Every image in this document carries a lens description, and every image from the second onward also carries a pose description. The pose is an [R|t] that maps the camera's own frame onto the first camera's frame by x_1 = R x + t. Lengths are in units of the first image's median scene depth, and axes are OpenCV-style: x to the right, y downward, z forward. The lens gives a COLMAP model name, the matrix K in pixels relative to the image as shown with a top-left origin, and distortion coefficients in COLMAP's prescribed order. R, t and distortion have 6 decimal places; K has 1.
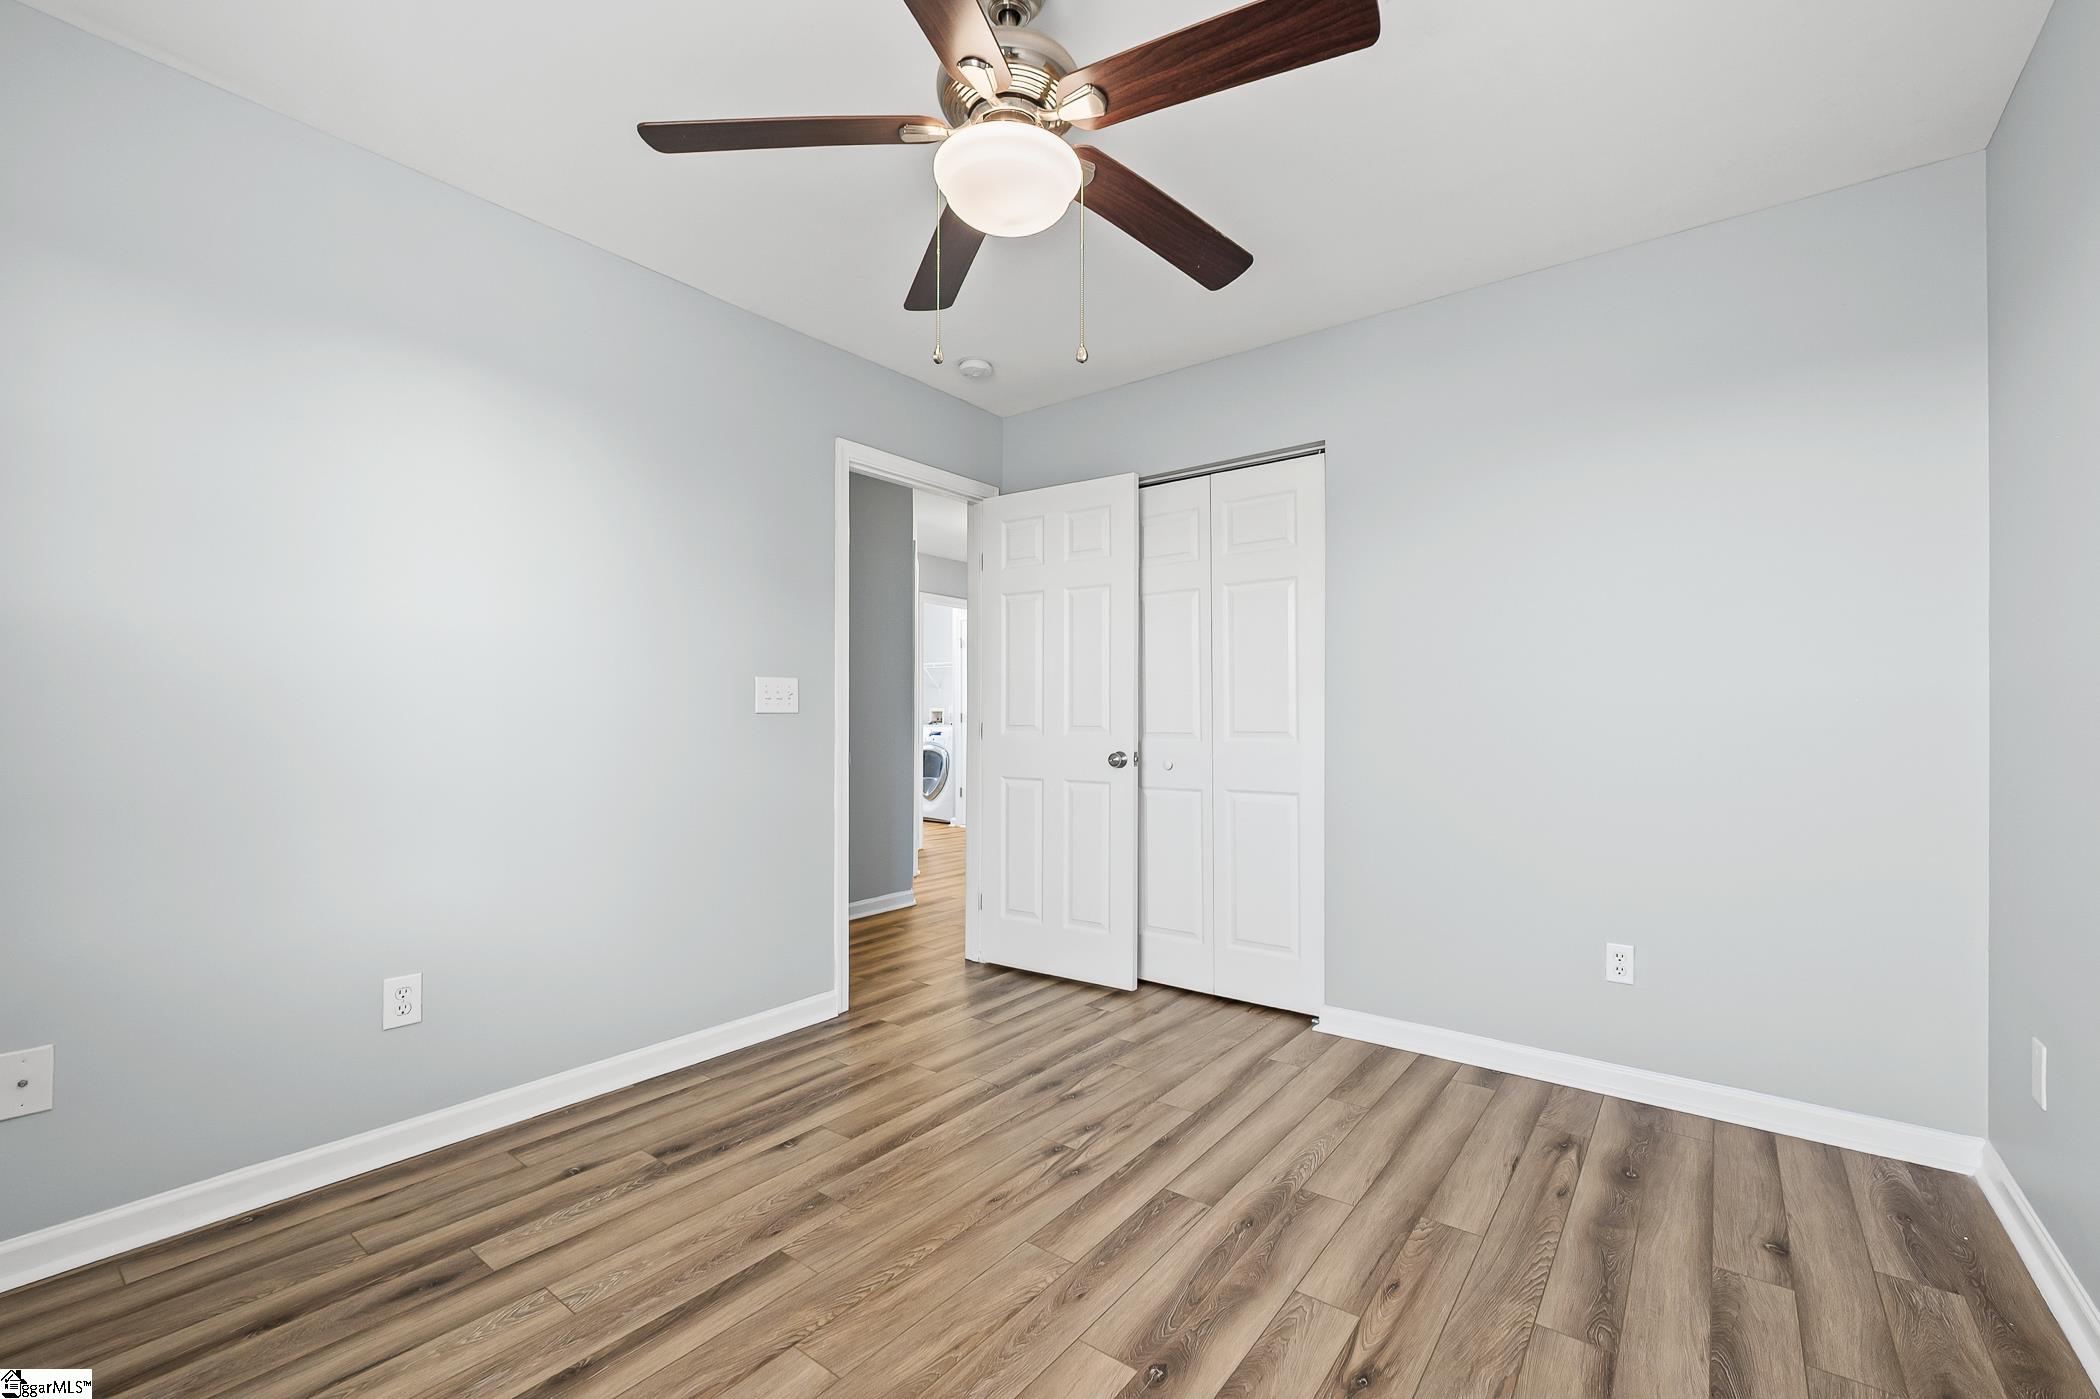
lens RADIAL K [[836.3, 0, 1062.1], [0, 836.3, 702.9], [0, 0, 1]] dist [0.000250, 0.000159]
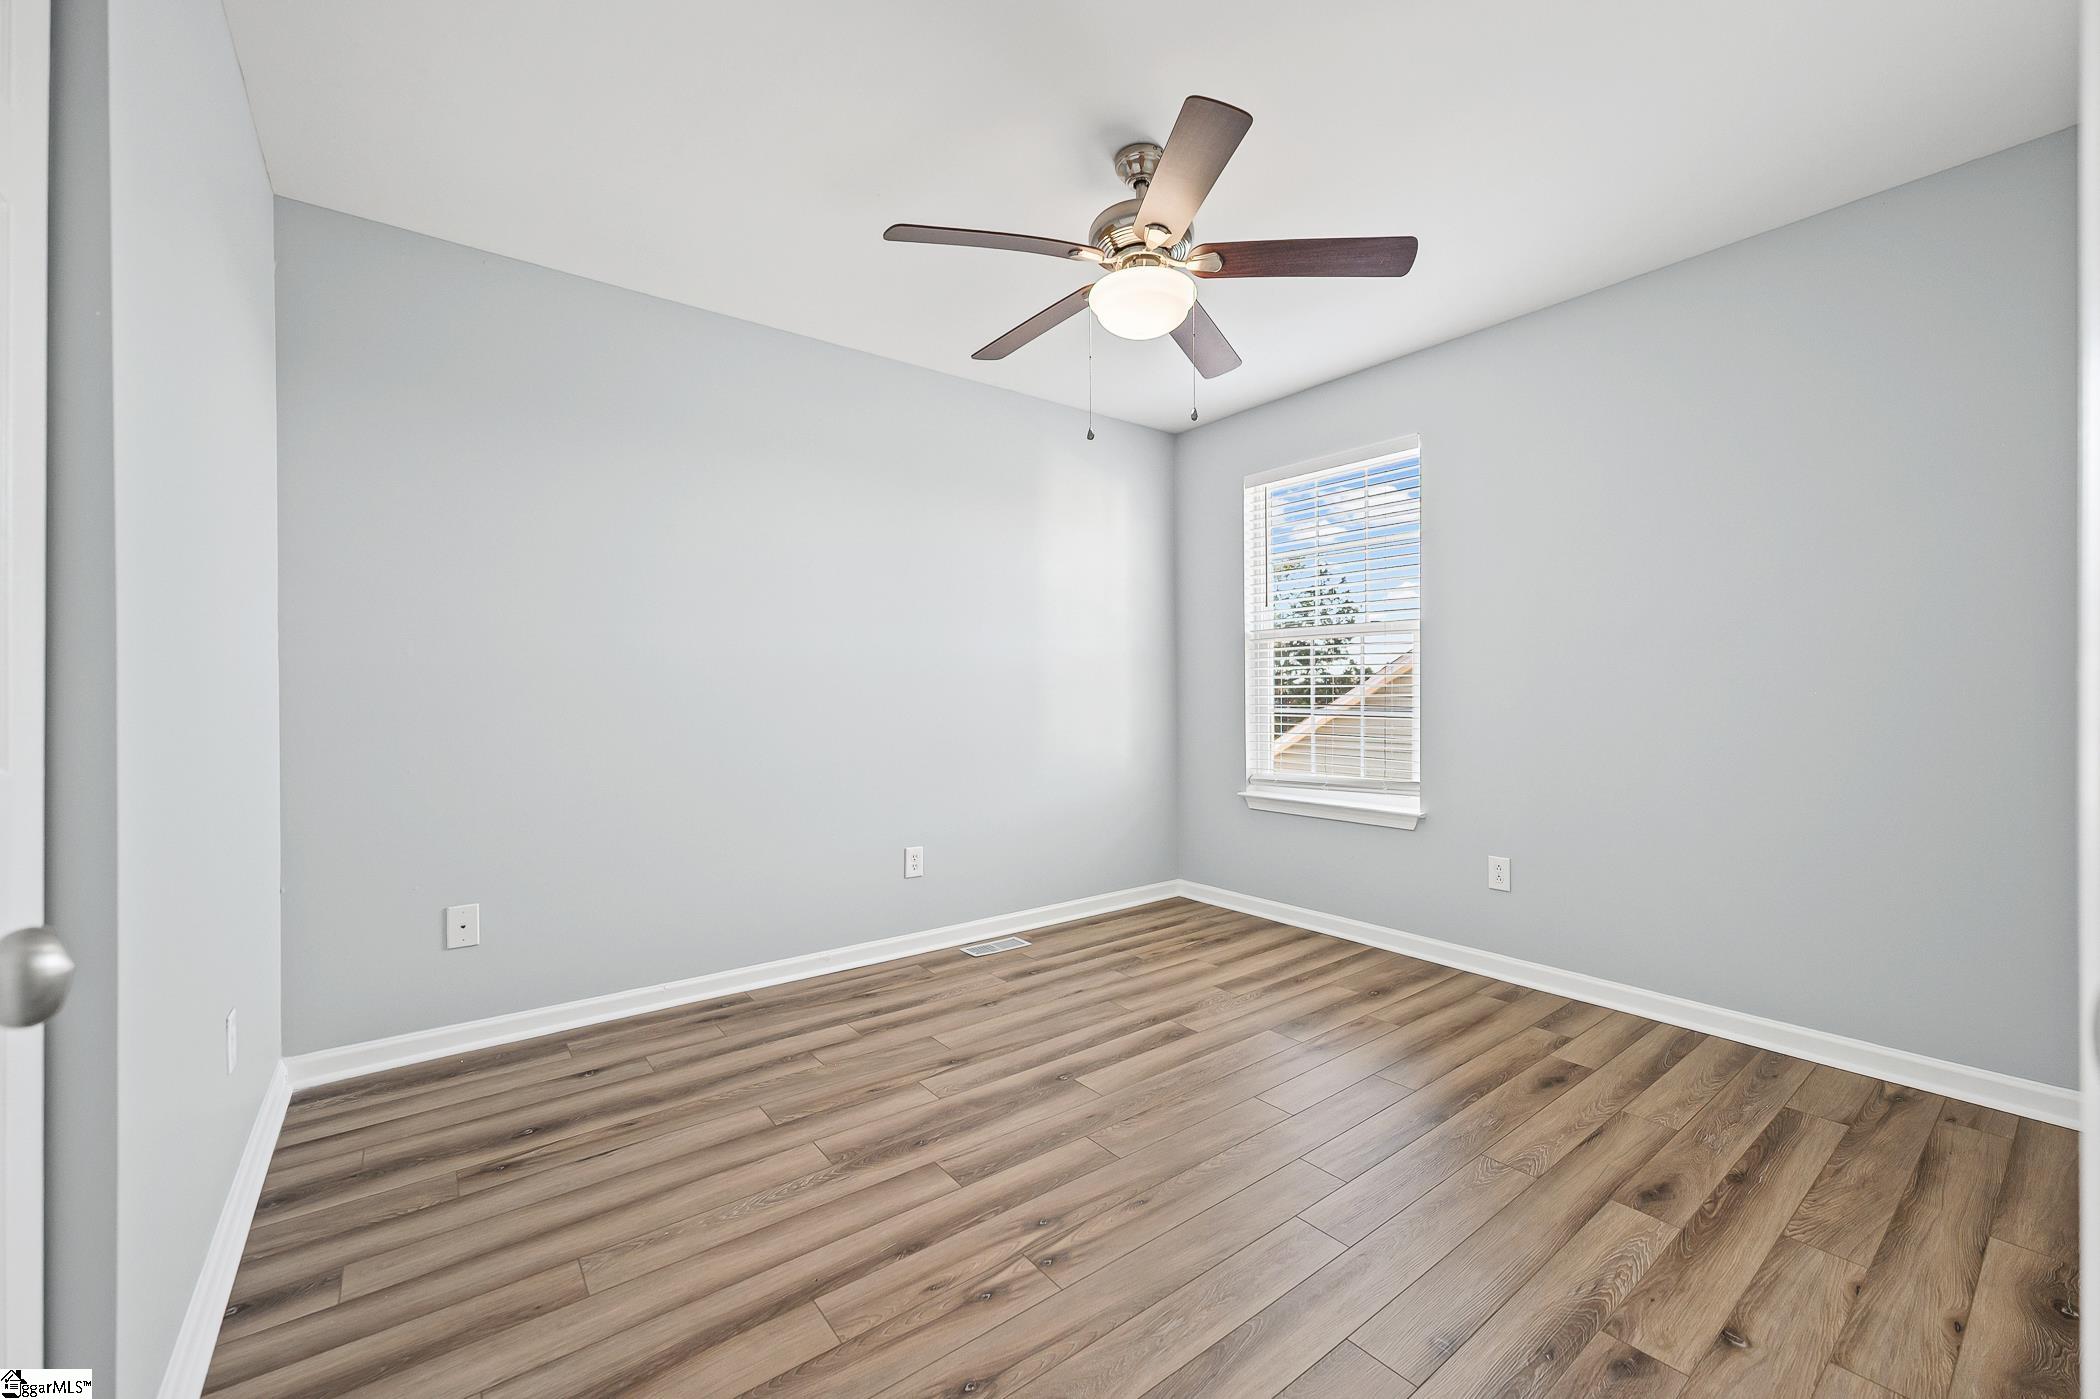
lens RADIAL K [[836.3, 0, 1062.1], [0, 836.3, 702.9], [0, 0, 1]] dist [0.000250, 0.000159]
pose [[-0.964787, -0.001785, 0.263026, -0.238252], [-0.003816, 0.999967, -0.007210, 0.040619], [-0.263004, -0.007960, -0.964762, 1.919823]]
